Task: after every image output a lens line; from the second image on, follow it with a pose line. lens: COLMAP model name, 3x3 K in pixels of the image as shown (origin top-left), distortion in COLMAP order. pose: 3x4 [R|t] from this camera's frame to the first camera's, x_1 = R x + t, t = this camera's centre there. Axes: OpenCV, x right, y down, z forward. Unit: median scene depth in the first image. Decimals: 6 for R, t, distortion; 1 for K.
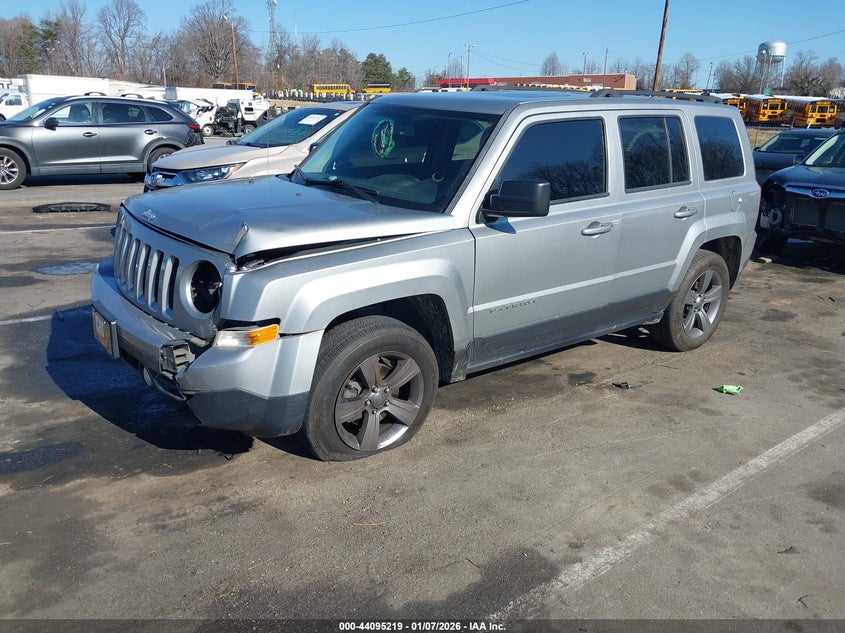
lens RADIAL K [[702.3, 0, 422.5], [0, 702.3, 316.5], [0, 0, 1]] dist [0.004065, 0.007181]
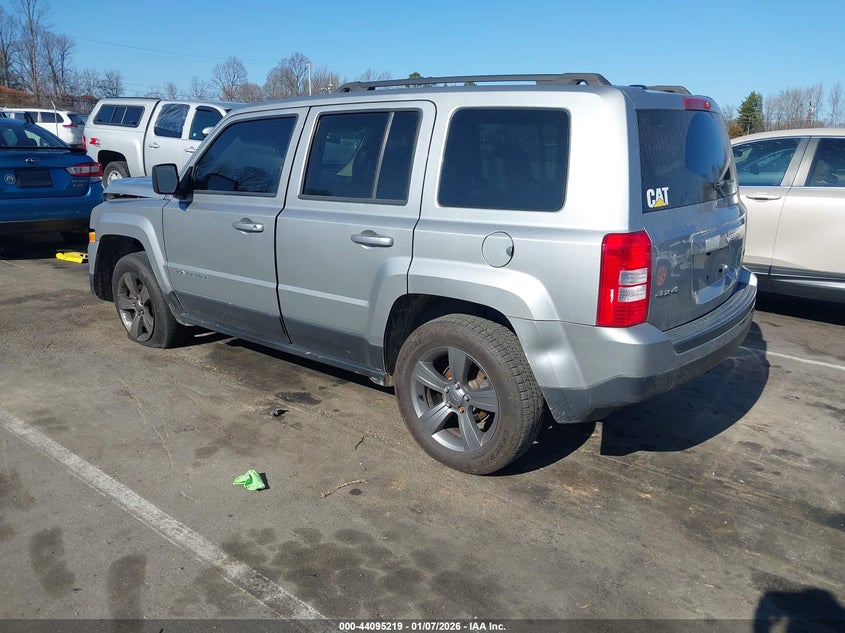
lens RADIAL K [[702.3, 0, 422.5], [0, 702.3, 316.5], [0, 0, 1]] dist [0.004065, 0.007181]
pose [[0.178902, 0.217457, -0.959534, 1.312932], [-0.283323, 0.945343, 0.161416, -0.244585], [0.942190, 0.242980, 0.230735, 1.073133]]
